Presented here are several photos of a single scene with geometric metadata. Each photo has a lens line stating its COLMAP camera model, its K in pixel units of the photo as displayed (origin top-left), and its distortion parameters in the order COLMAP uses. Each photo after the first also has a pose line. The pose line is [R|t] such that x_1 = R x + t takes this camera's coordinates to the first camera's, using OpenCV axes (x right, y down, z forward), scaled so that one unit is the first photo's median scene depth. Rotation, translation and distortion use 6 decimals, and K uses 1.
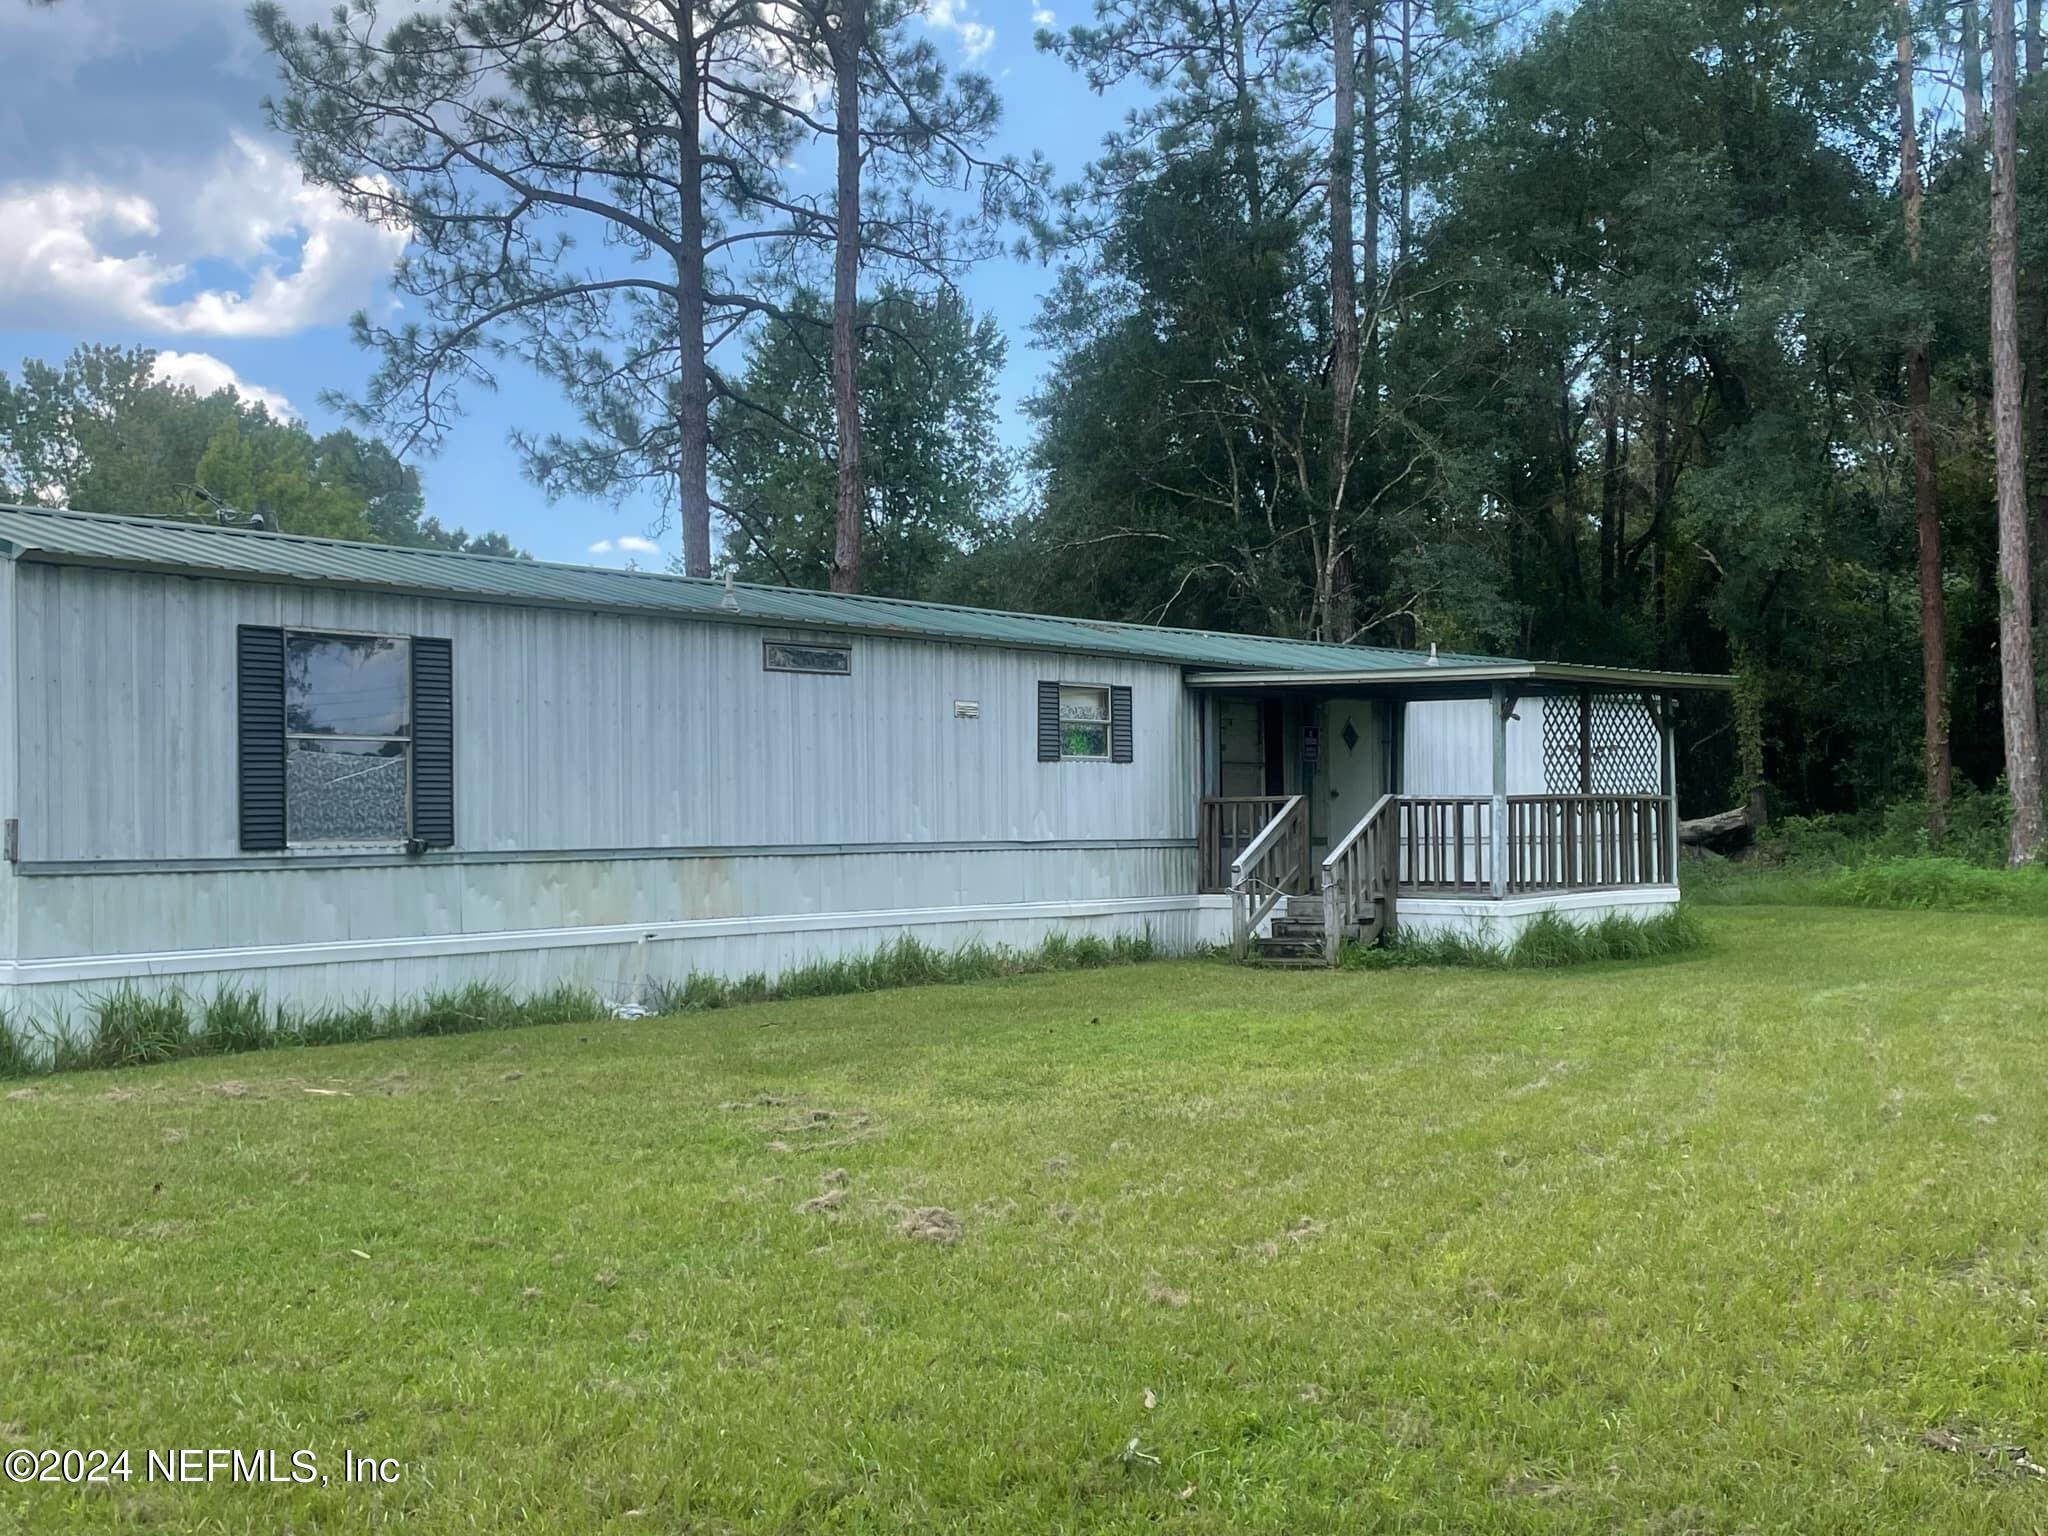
lens RADIAL K [[1472.4, 0, 1023.3], [0, 1472.4, 775.8], [0, 0, 1]] dist [0.009319, -0.000088]
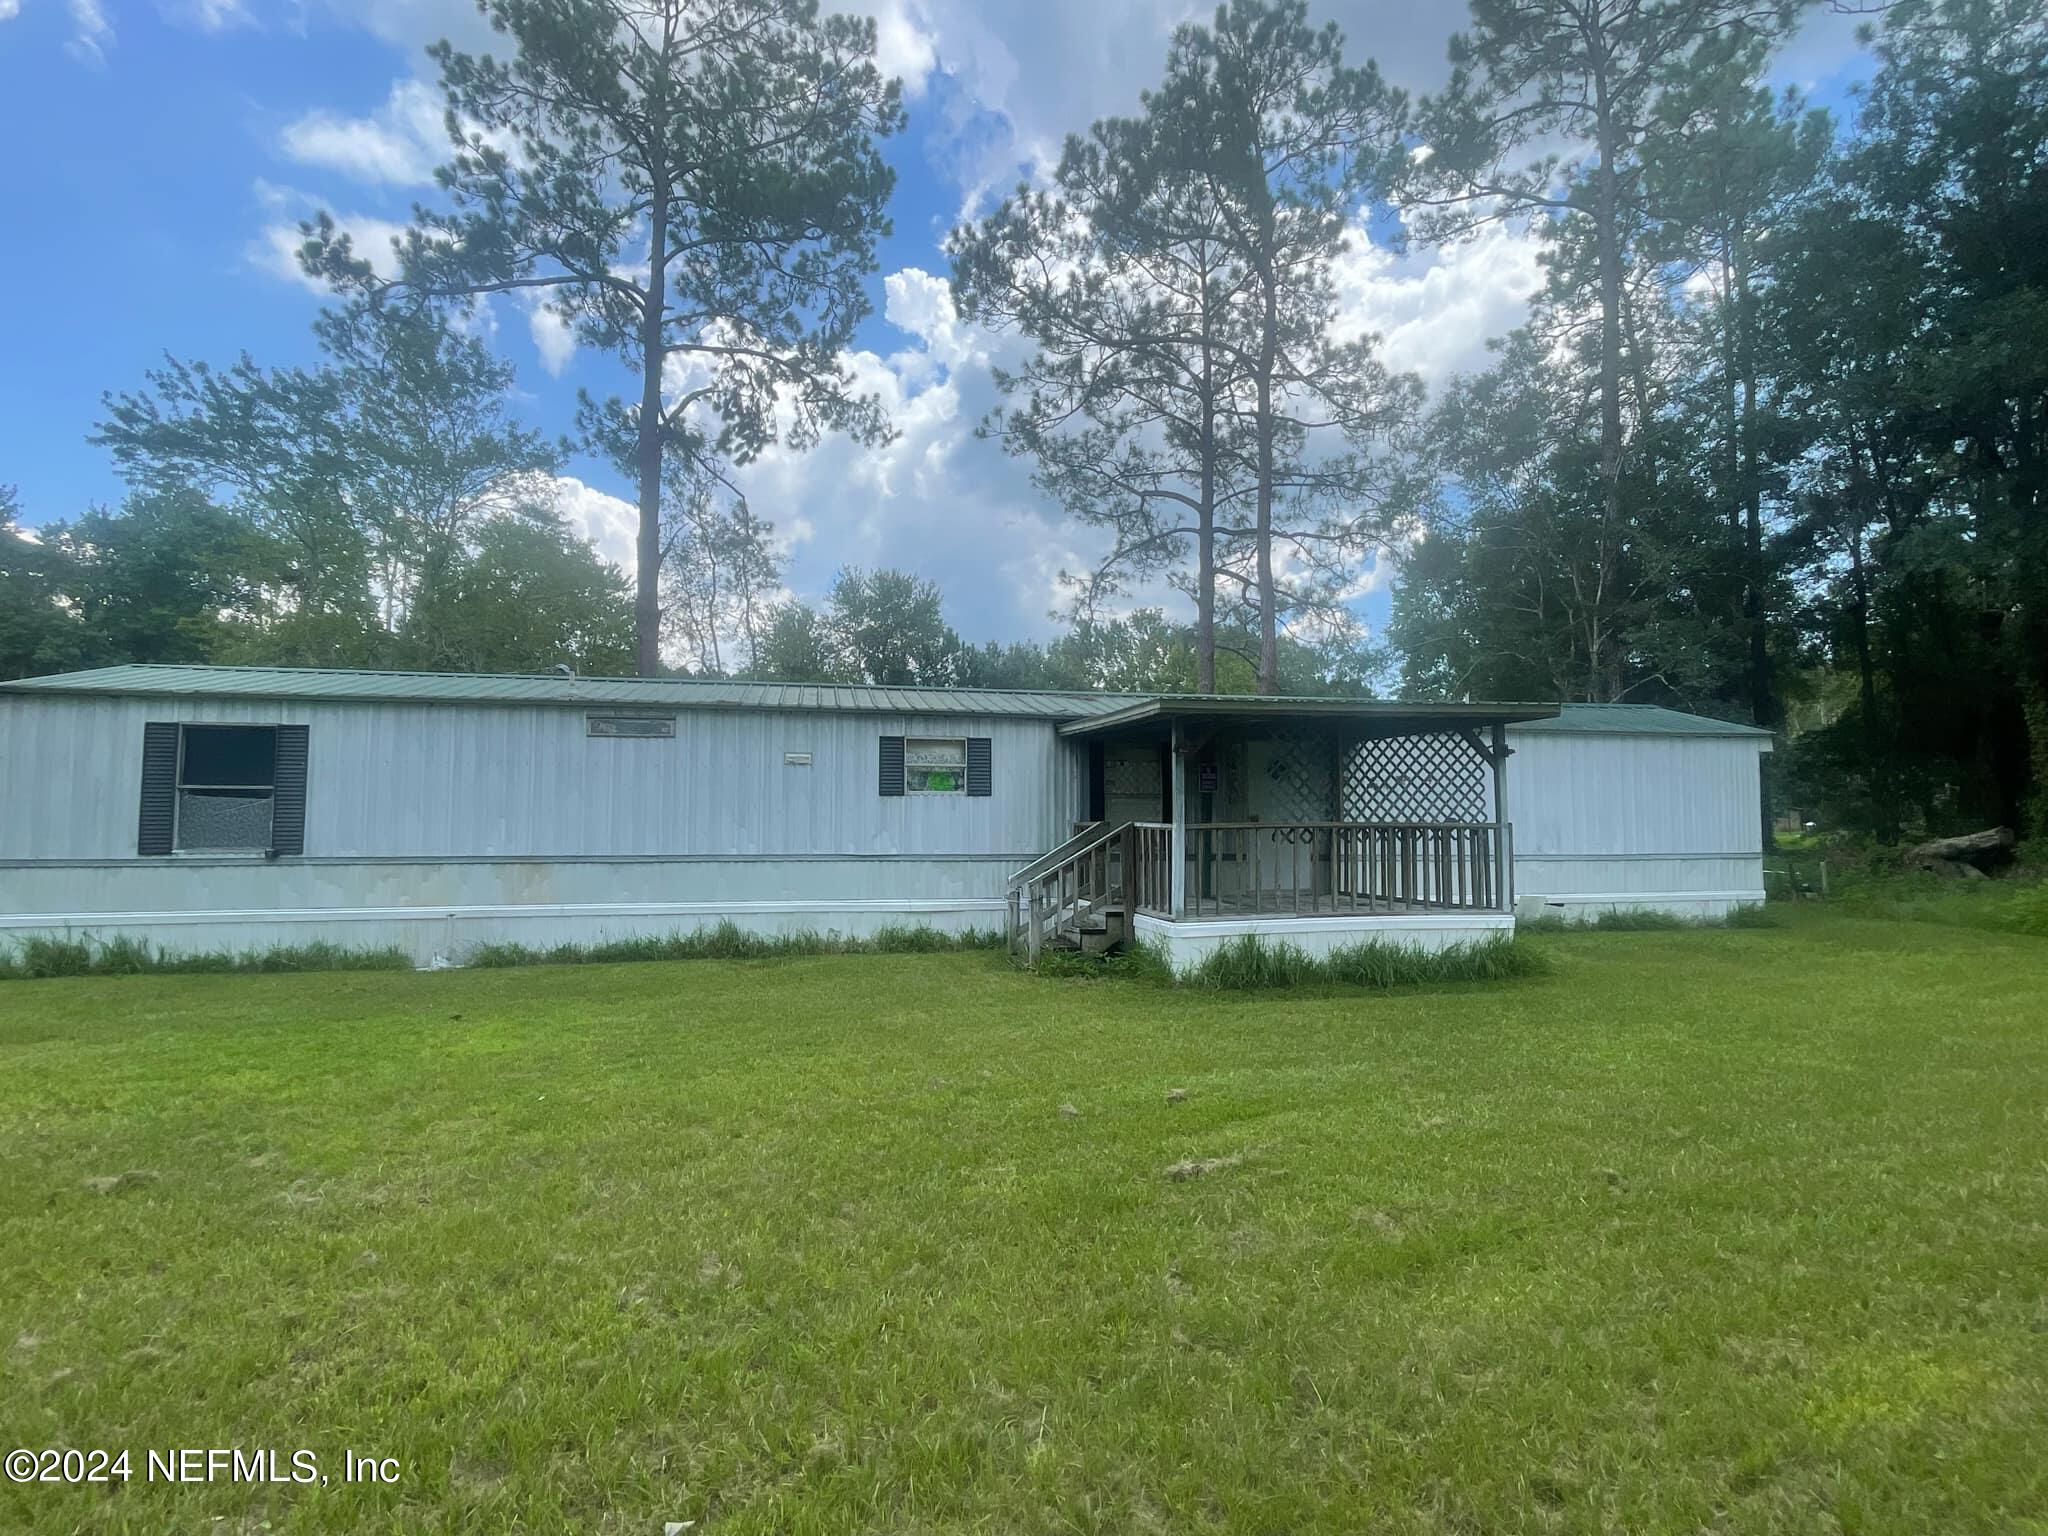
lens RADIAL K [[827.0, 0, 1024.7], [0, 827.0, 765.9], [0, 0, 1]] dist [-0.004216, 0.000728]
pose [[0.871736, -0.030396, -0.489032, 0.583461], [0.006072, 0.998667, -0.051250, 0.002467], [0.489938, 0.041707, 0.870759, 0.472731]]
